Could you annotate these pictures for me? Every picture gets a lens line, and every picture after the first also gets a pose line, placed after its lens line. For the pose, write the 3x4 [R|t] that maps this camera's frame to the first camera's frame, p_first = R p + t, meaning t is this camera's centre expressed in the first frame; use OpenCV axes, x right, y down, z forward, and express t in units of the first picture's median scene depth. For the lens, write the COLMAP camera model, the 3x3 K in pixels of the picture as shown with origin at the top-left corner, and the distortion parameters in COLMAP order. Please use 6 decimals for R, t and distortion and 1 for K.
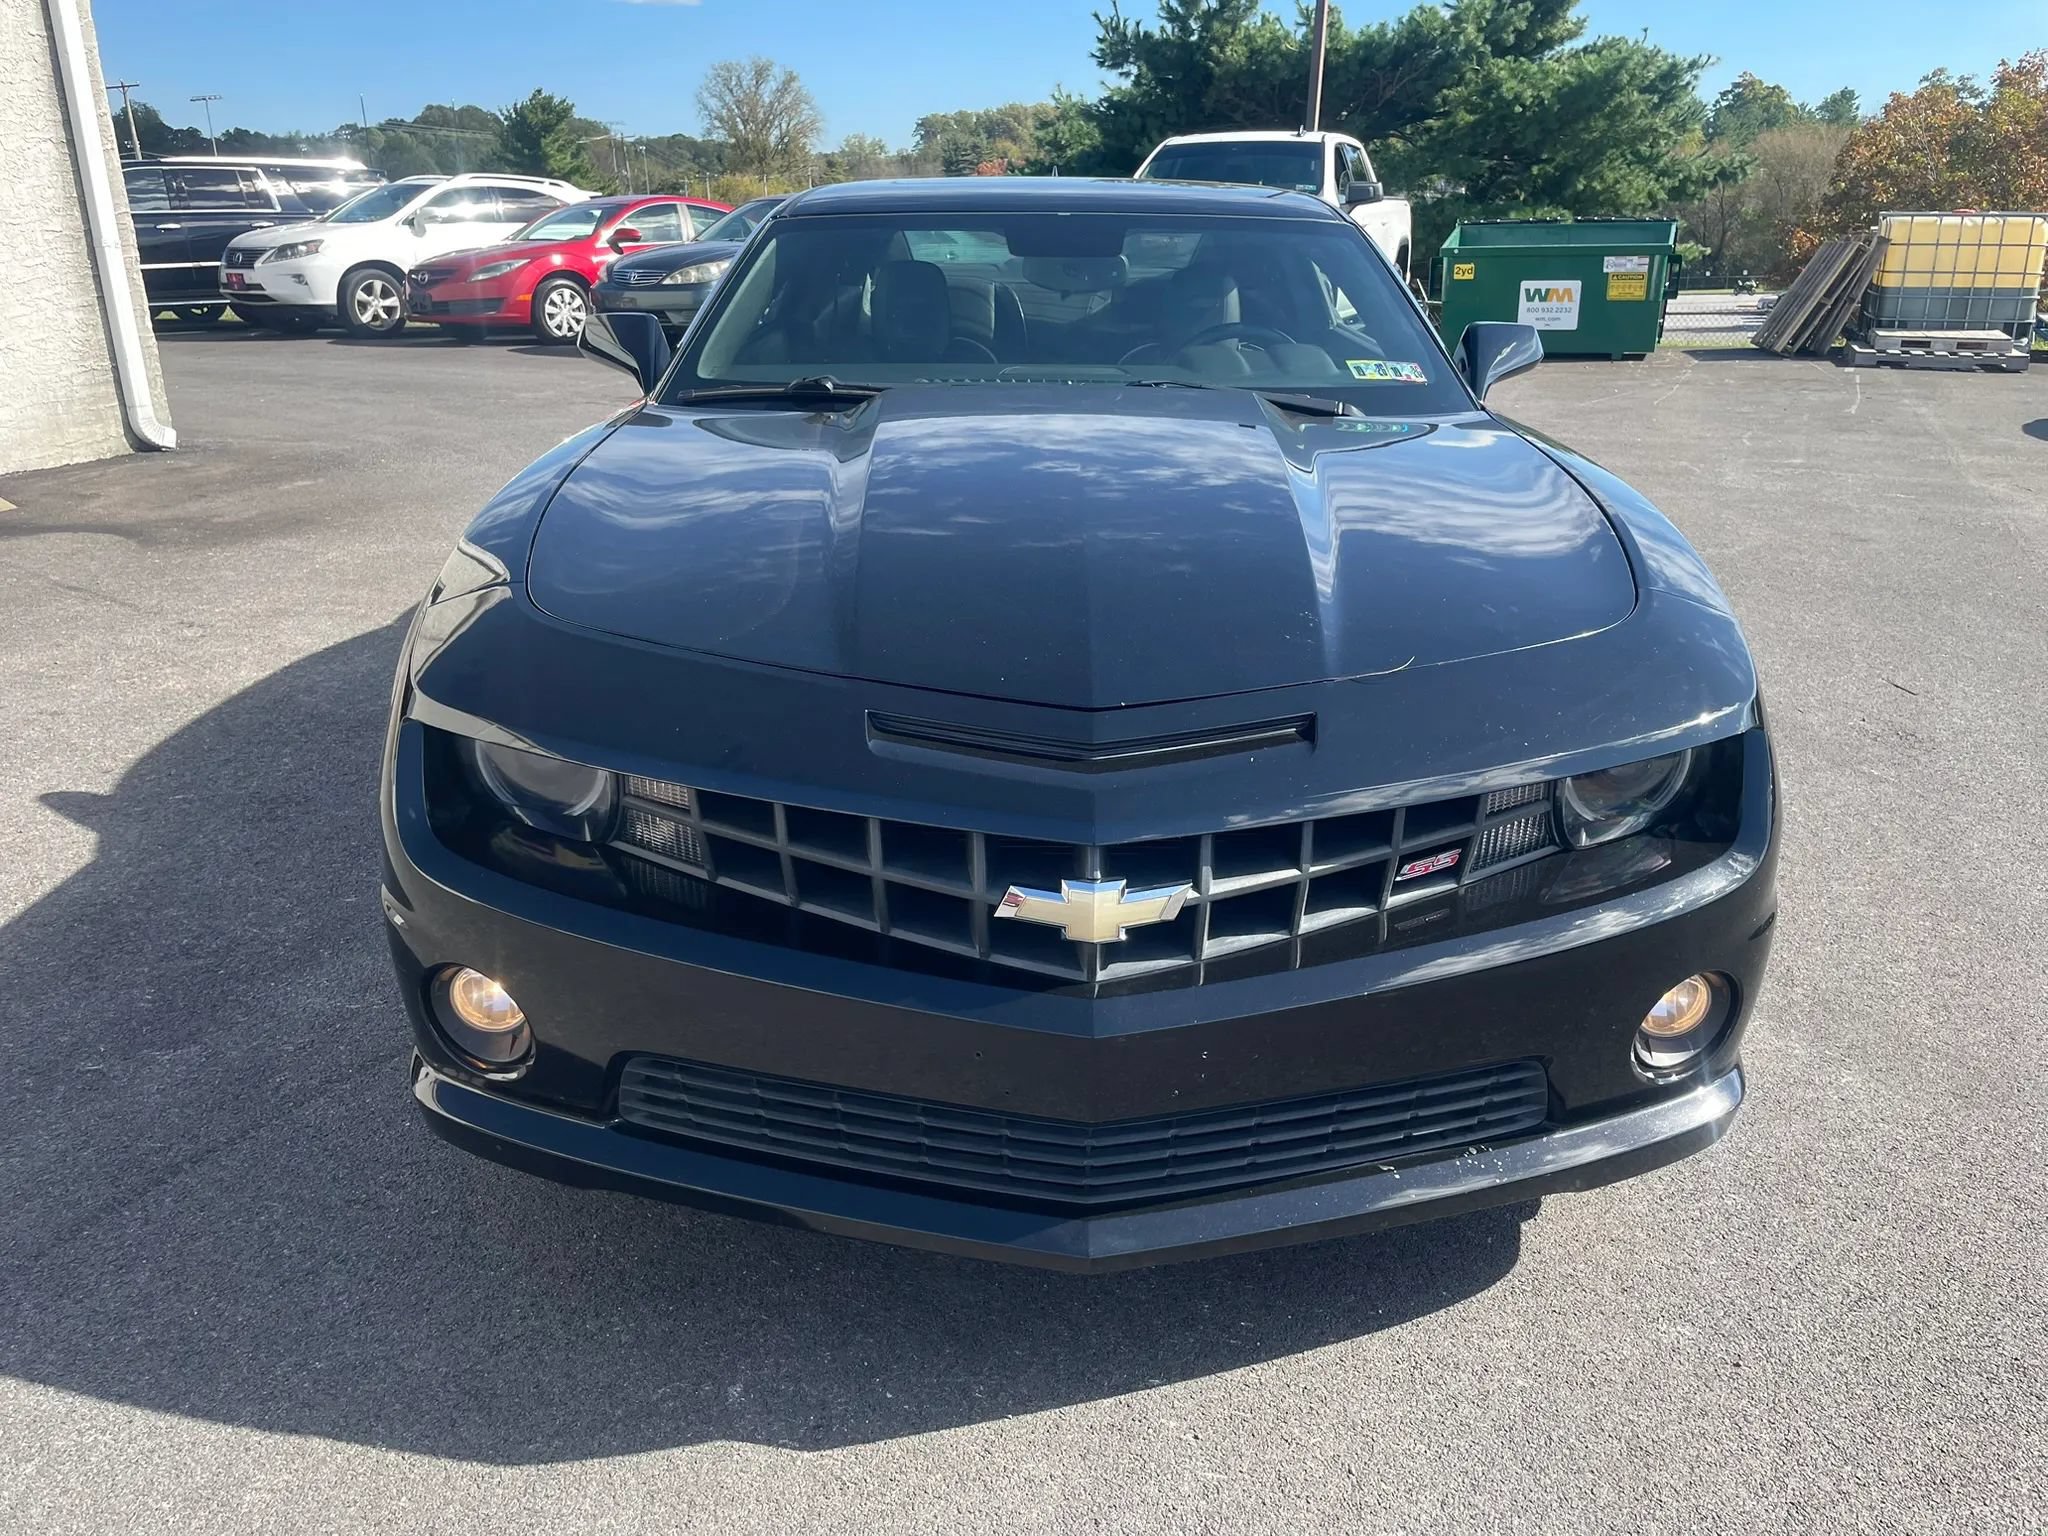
lens RADIAL K [[1538.3, 0, 1047.6], [0, 1538.3, 746.5], [0, 0, 1]] dist [0.073766, -0.096631]
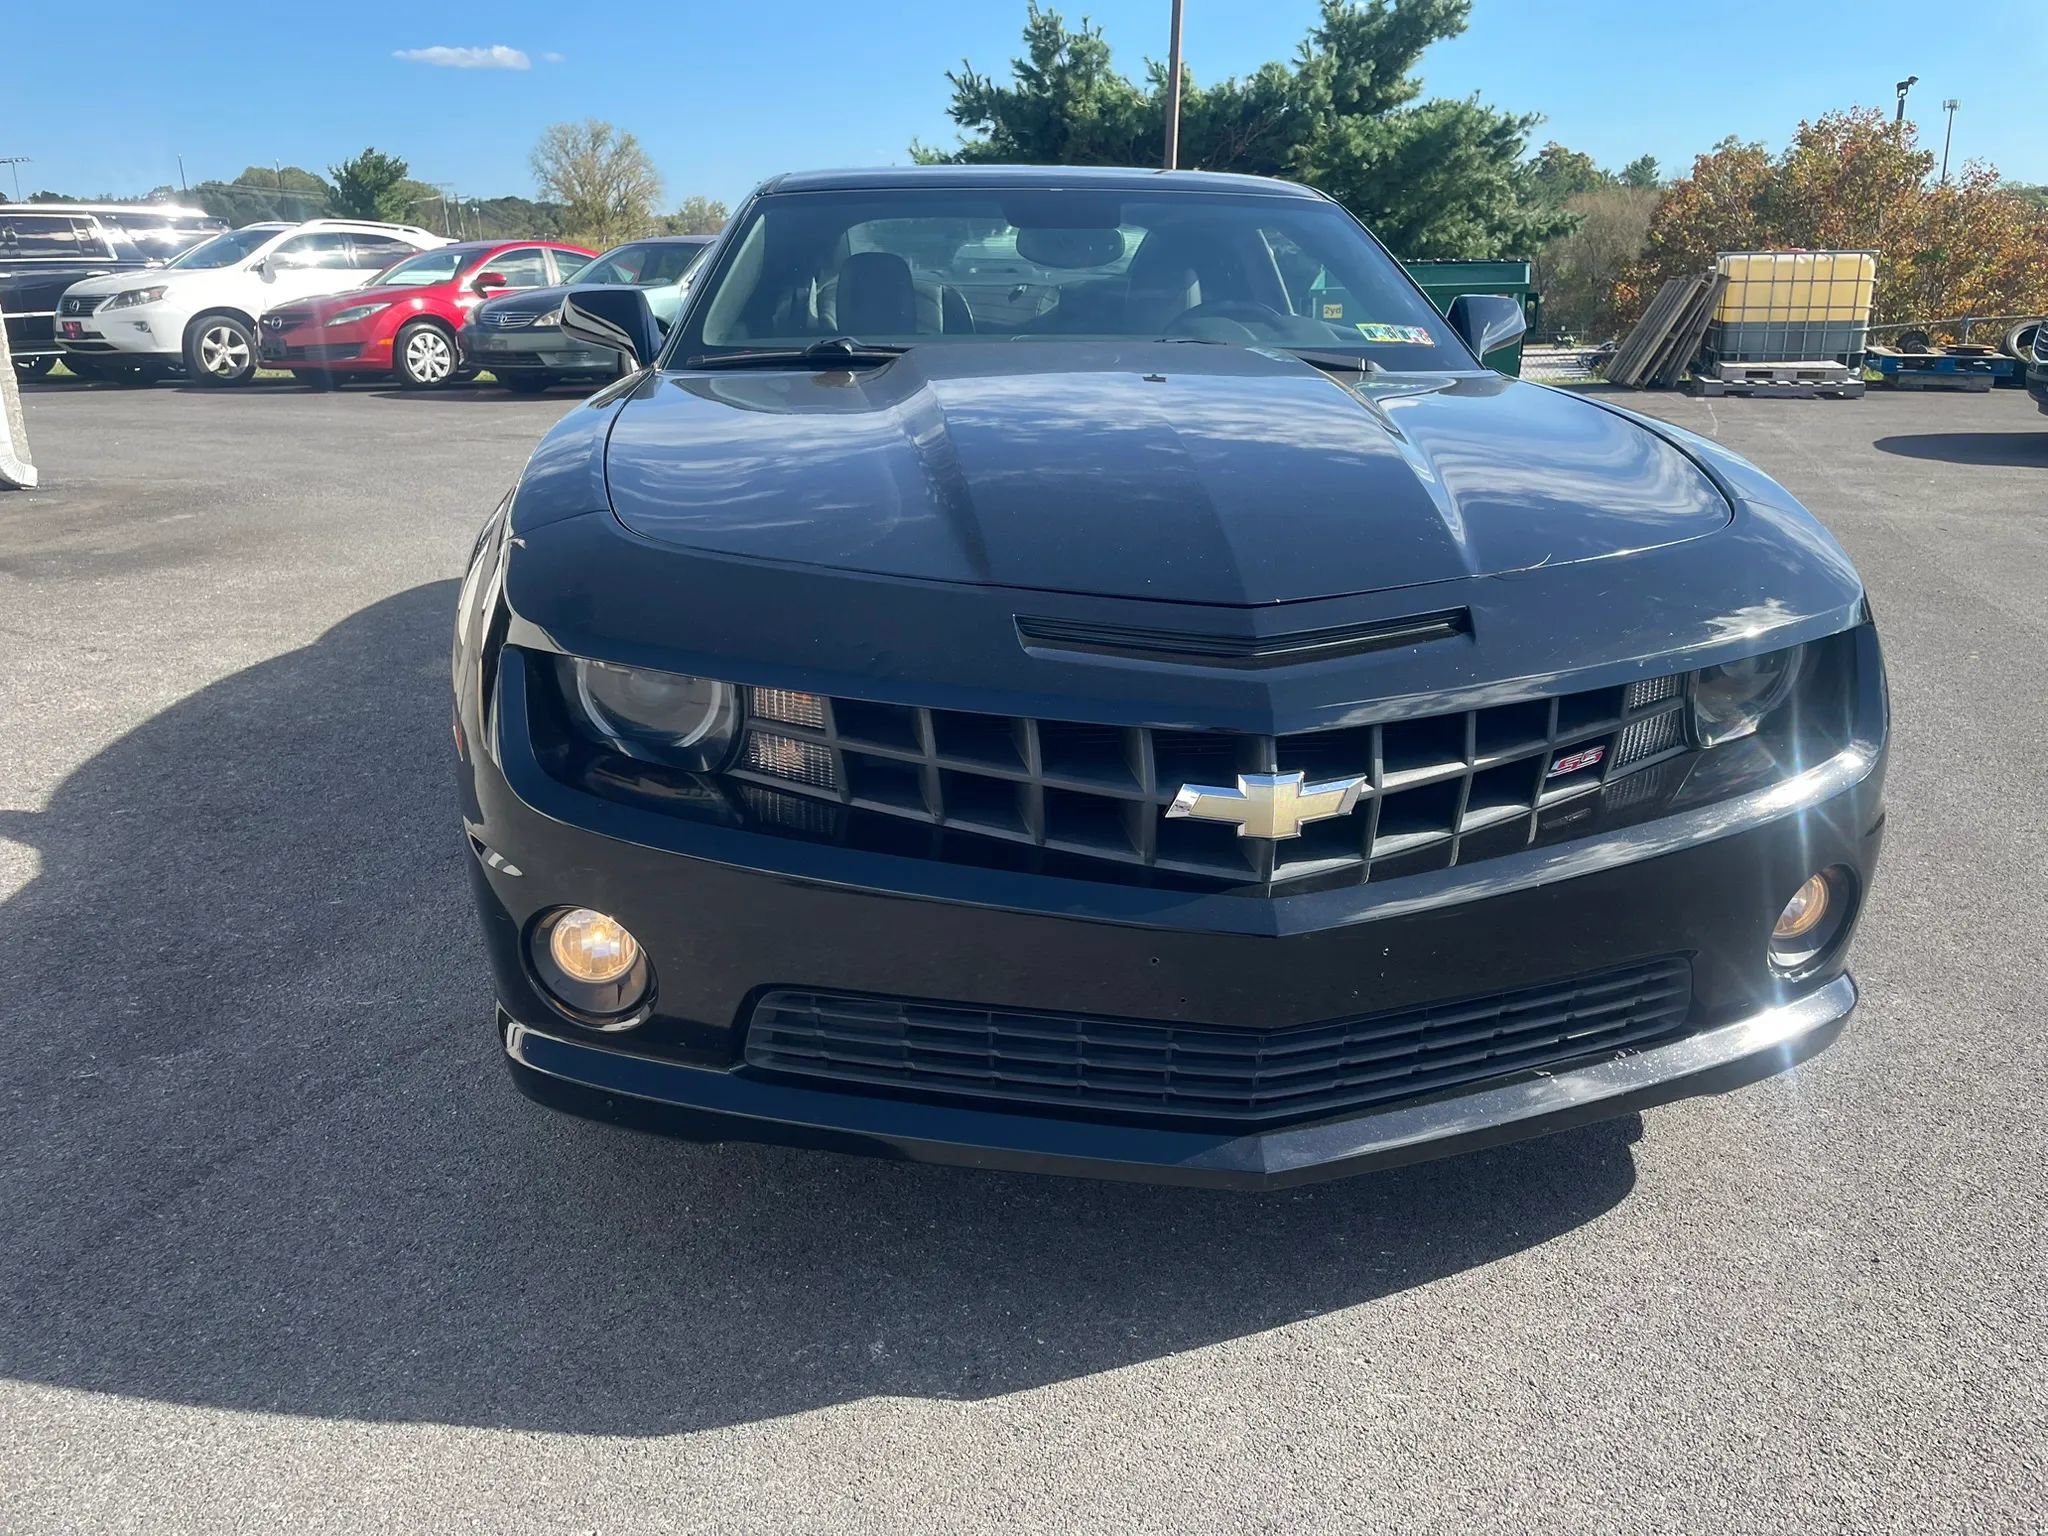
lens RADIAL K [[1536.2, 0, 1044.4], [0, 1536.2, 745.5], [0, 0, 1]] dist [0.077820, -0.103441]
pose [[0.995514, -0.030181, 0.089675, -0.102415], [0.033401, 0.998842, -0.034622, 0.050274], [-0.088526, 0.037461, 0.995369, 0.023617]]
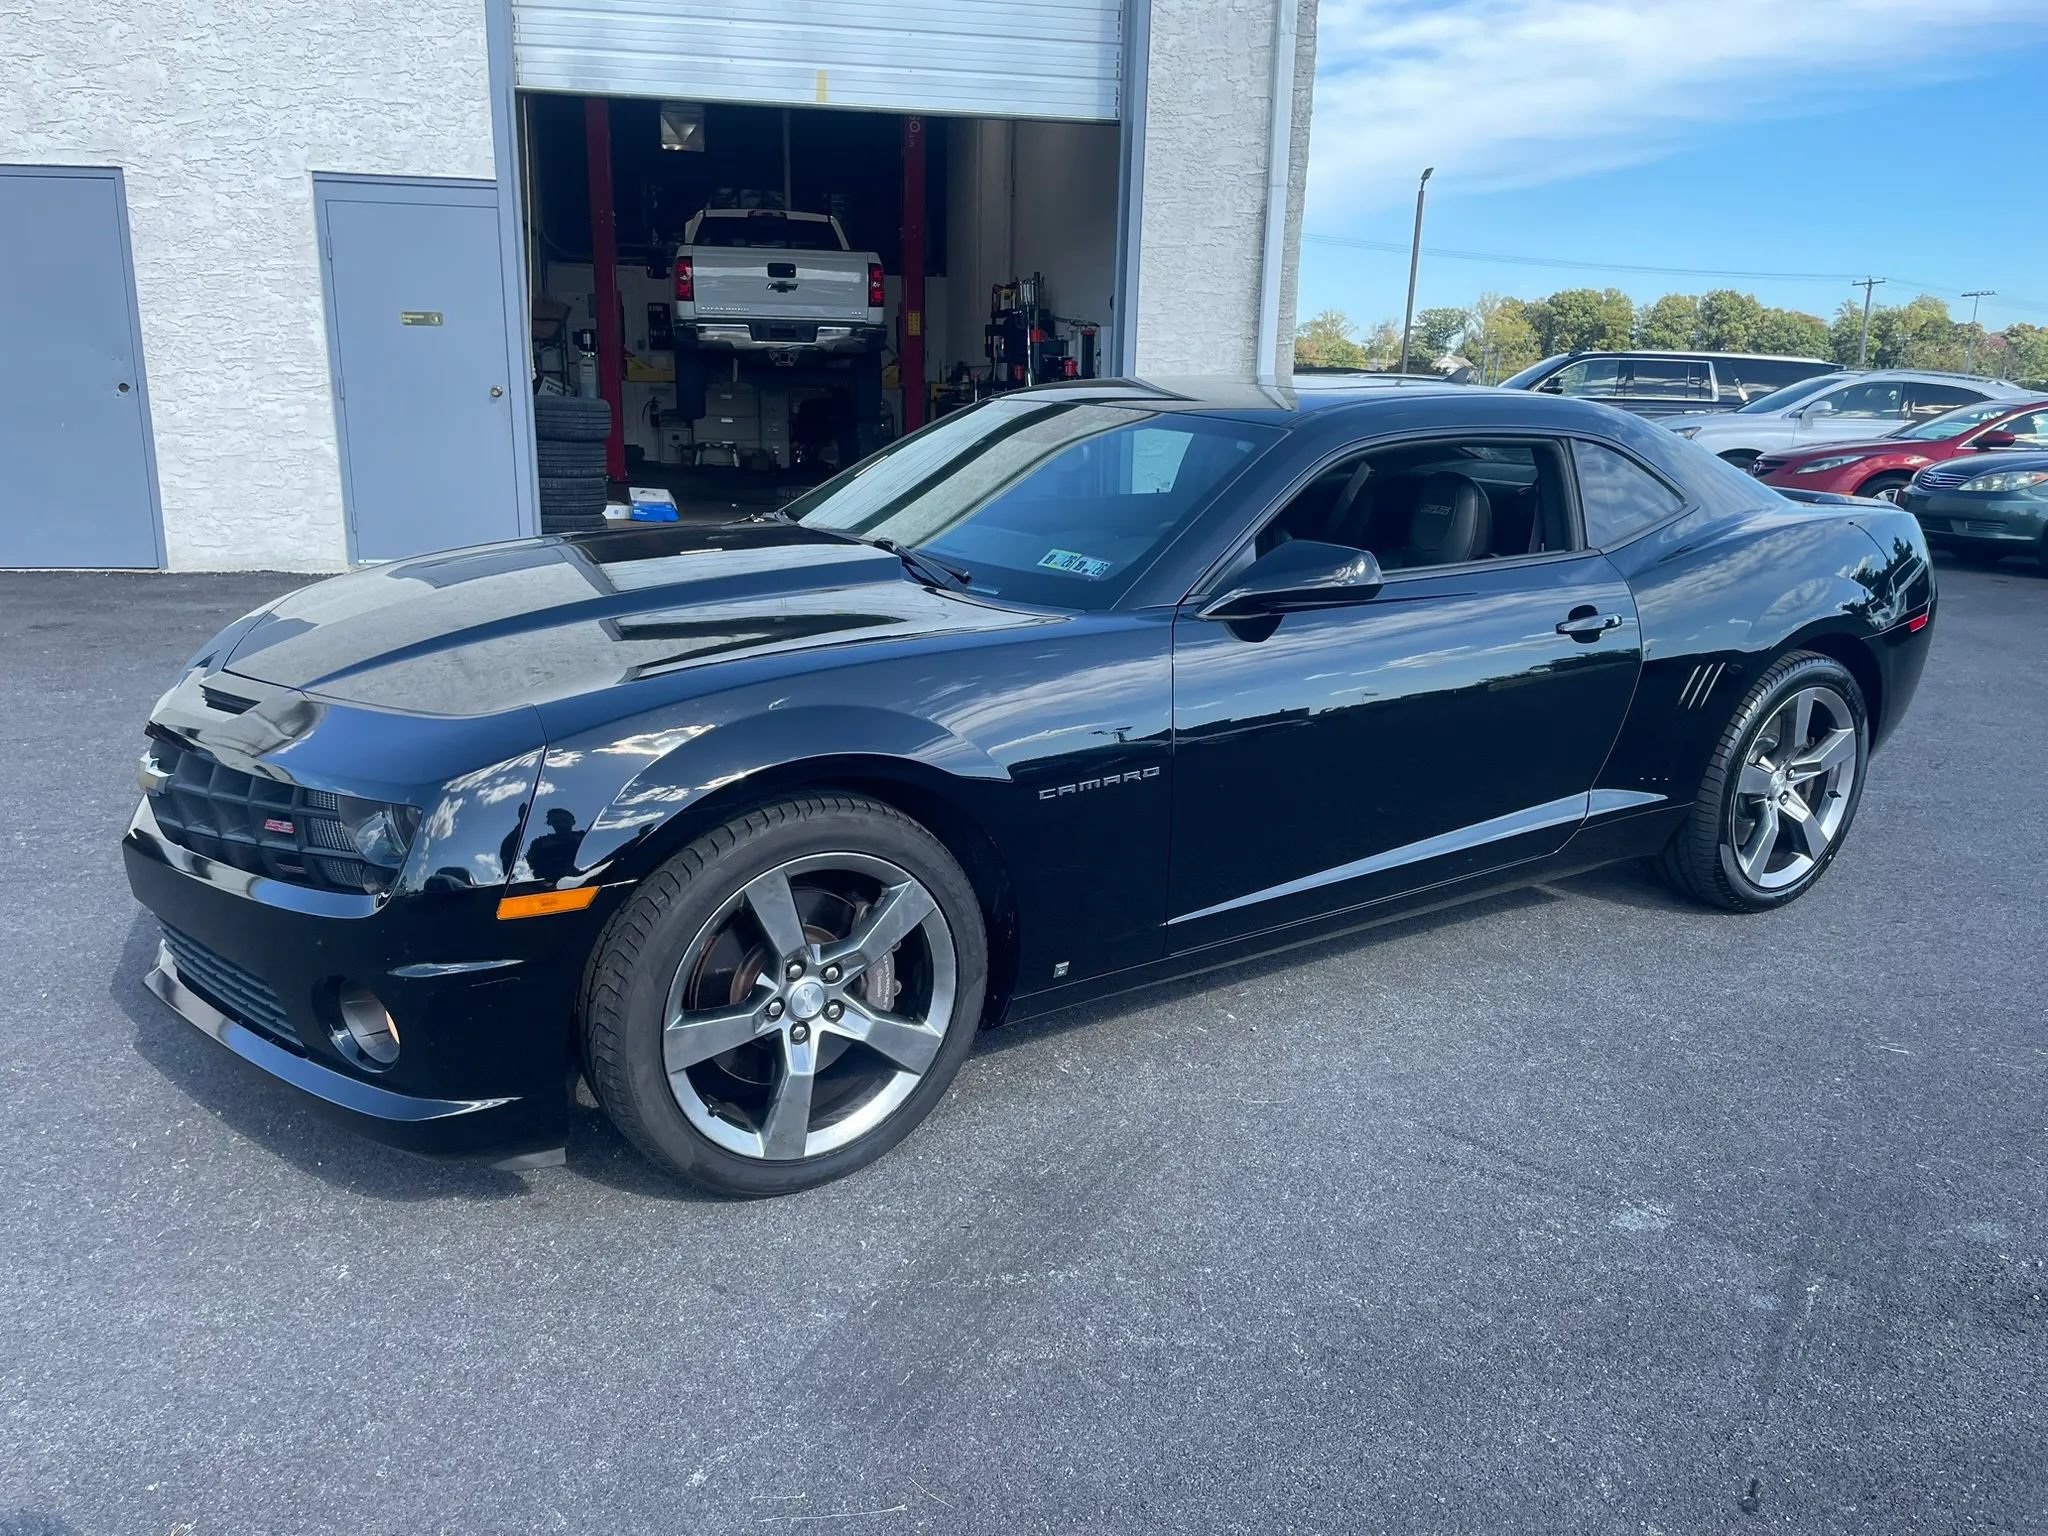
lens RADIAL K [[1545.7, 0, 1045.0], [0, 1545.7, 780.4], [0, 0, 1]] dist [0.080693, -0.103448]
pose [[0.549215, 0.234797, -0.802018, 1.014290], [-0.308647, 0.948854, 0.066426, -0.158277], [0.776595, 0.211058, 0.593595, 0.381205]]
